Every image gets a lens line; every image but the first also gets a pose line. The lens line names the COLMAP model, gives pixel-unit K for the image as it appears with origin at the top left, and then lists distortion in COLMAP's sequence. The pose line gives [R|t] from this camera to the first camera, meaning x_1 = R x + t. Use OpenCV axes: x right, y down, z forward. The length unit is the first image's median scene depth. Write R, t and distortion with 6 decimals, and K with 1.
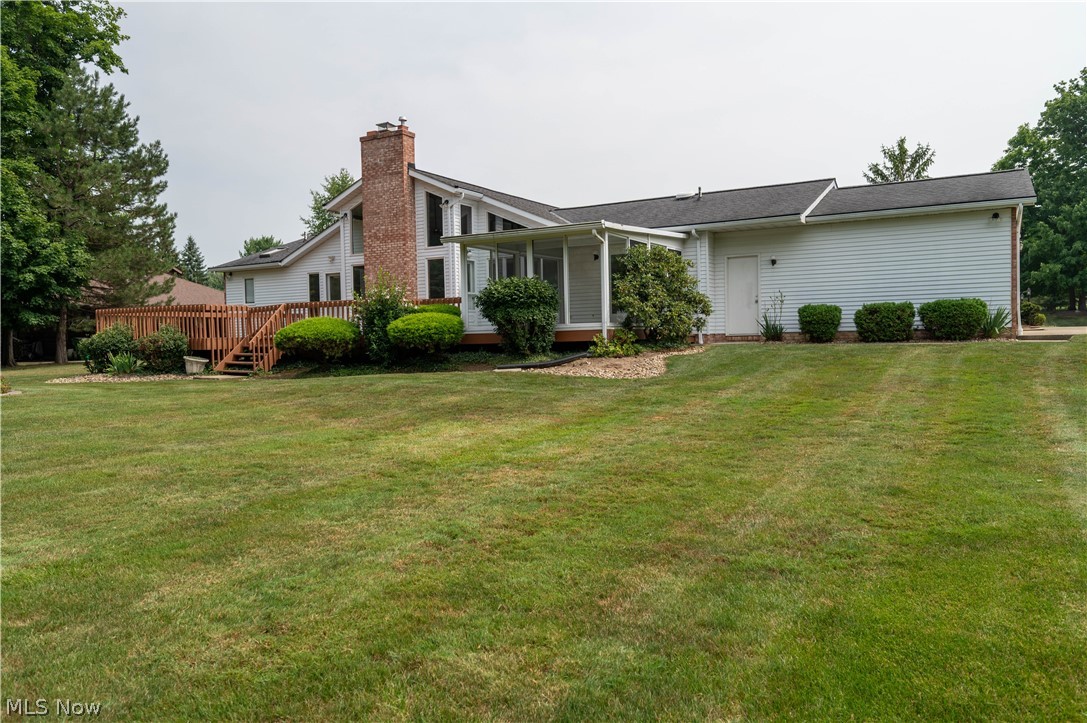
lens RADIAL K [[759.7, 0, 543.2], [0, 759.7, 360.2], [0, 0, 1]] dist [-0.000265, 0.000610]
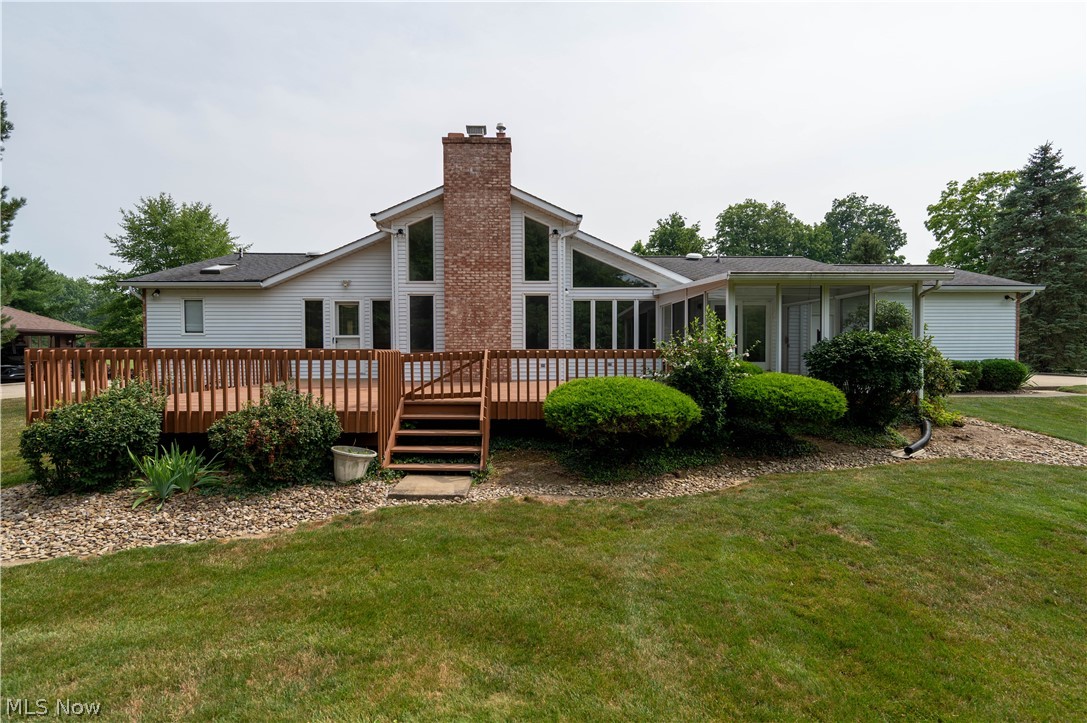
lens RADIAL K [[490.0, 0, 543.9], [0, 490.0, 363.5], [0, 0, 1]] dist [0.004941, 0.000486]
pose [[0.866679, 0.007719, 0.498806, -0.410568], [-0.001107, 0.999908, -0.013549, -0.047462], [-0.498865, 0.011191, 0.866607, 0.505650]]
